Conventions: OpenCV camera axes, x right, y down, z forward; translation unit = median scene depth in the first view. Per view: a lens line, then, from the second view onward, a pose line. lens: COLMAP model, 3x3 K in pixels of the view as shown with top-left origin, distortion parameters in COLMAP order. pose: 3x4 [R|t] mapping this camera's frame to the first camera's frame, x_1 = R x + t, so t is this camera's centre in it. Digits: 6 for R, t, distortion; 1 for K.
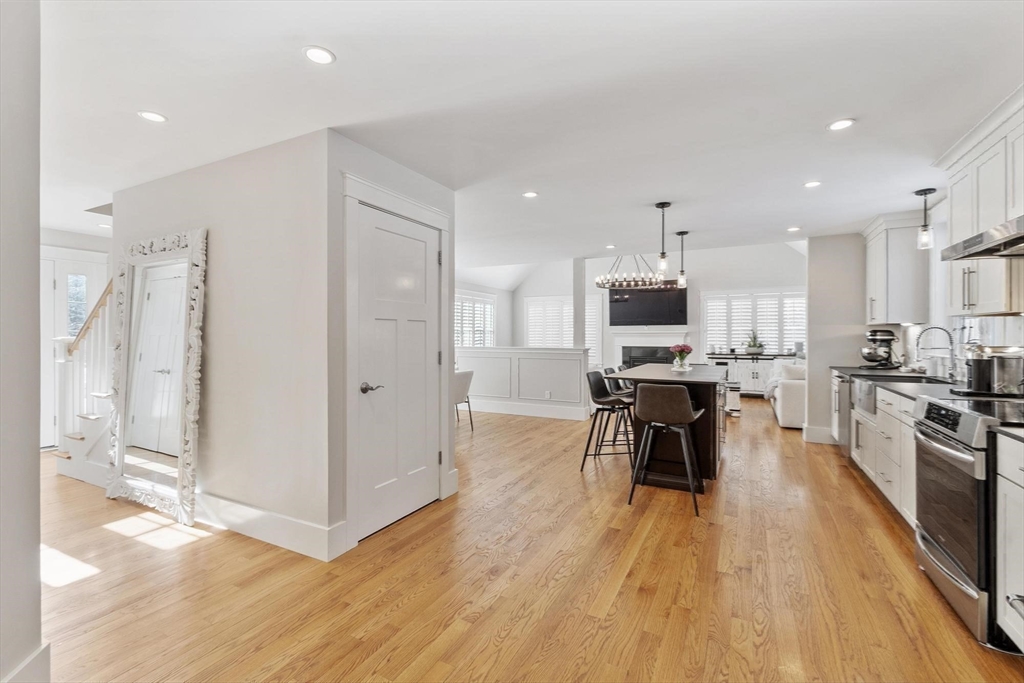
lens RADIAL K [[450.3, 0, 512.3], [0, 450.3, 336.8], [0, 0, 1]] dist [0.000952, -0.000204]
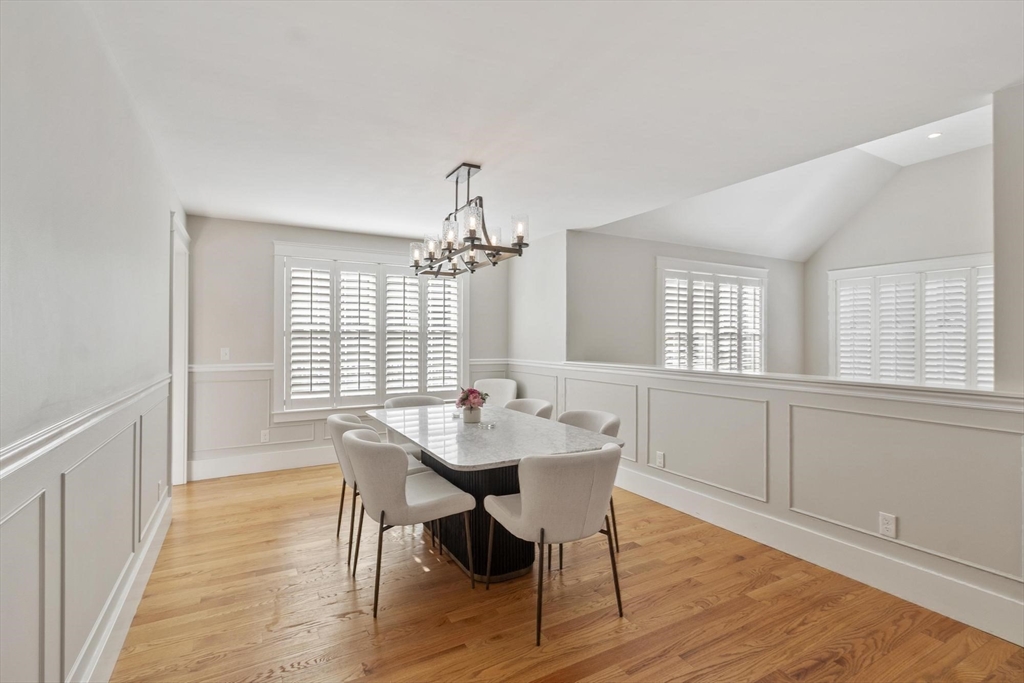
lens RADIAL K [[483.1, 0, 514.9], [0, 483.1, 342.0], [0, 0, 1]] dist [-0.003767, -0.000304]
pose [[0.839000, -0.001414, -0.544130, 0.027557], [-0.001184, 0.999990, -0.004424, -0.000955], [0.544130, 0.004356, 0.838989, 0.363412]]
